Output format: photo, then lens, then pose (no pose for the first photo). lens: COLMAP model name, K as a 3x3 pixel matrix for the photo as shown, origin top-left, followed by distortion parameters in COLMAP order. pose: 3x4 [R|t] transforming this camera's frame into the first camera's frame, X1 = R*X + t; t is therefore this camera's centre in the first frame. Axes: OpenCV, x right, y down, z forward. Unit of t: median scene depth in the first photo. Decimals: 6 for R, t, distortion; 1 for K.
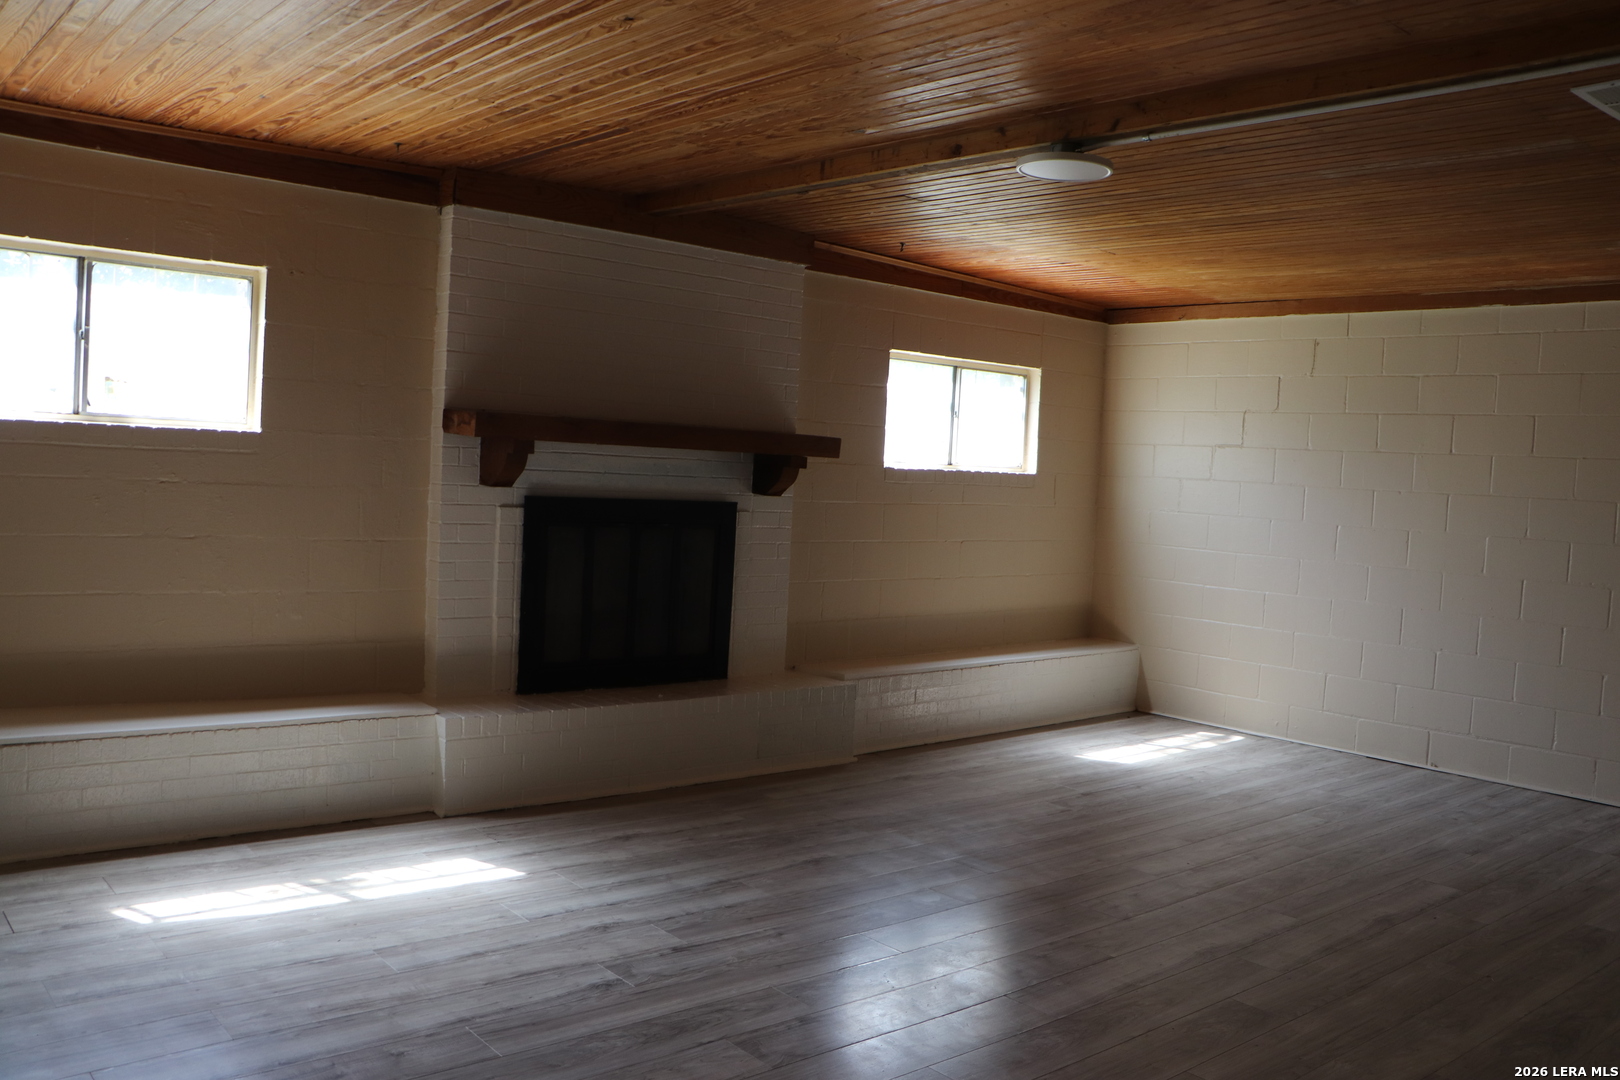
lens RADIAL K [[1313.6, 0, 810.0], [0, 1313.6, 540.0], [0, 0, 1]] dist [-0.177802, 0.150555]
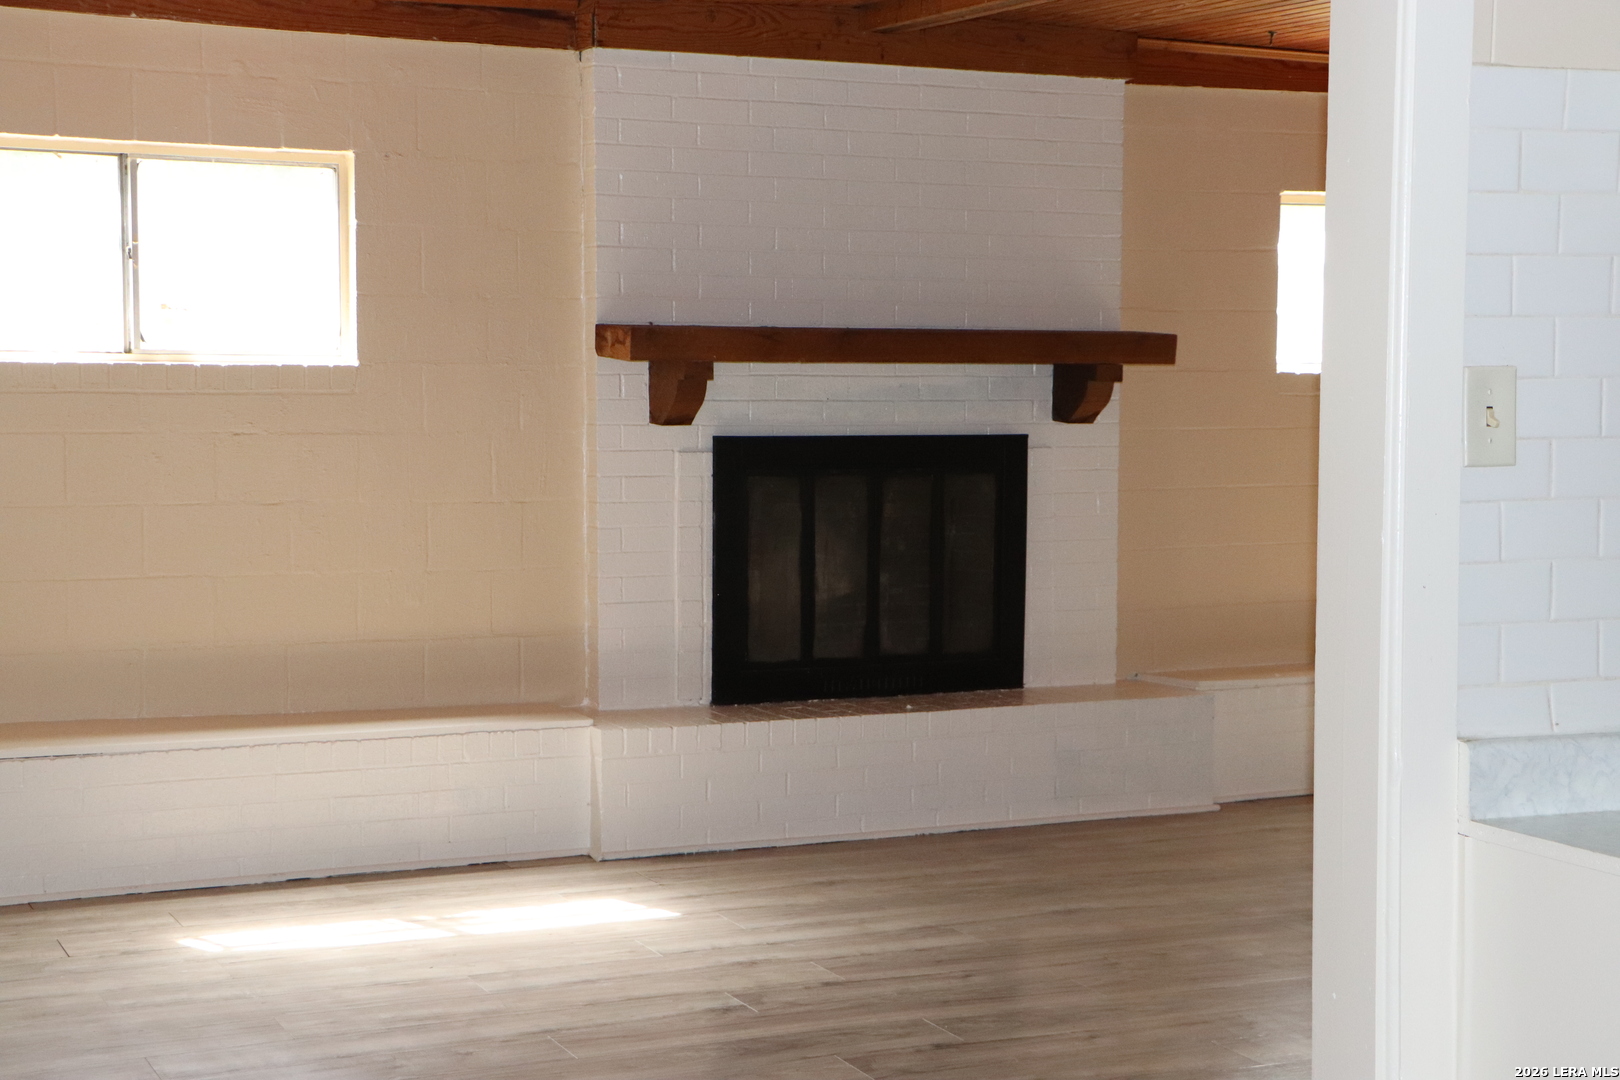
lens RADIAL K [[2468.9, 0, 810.0], [0, 2468.9, 540.0], [0, 0, 1]] dist [0.117738, 0.161778]
pose [[0.962810, -0.028168, -0.268709, 0.257877], [0.030506, 0.999524, 0.004529, 0.024954], [0.268453, -0.012558, 0.963211, -0.415286]]
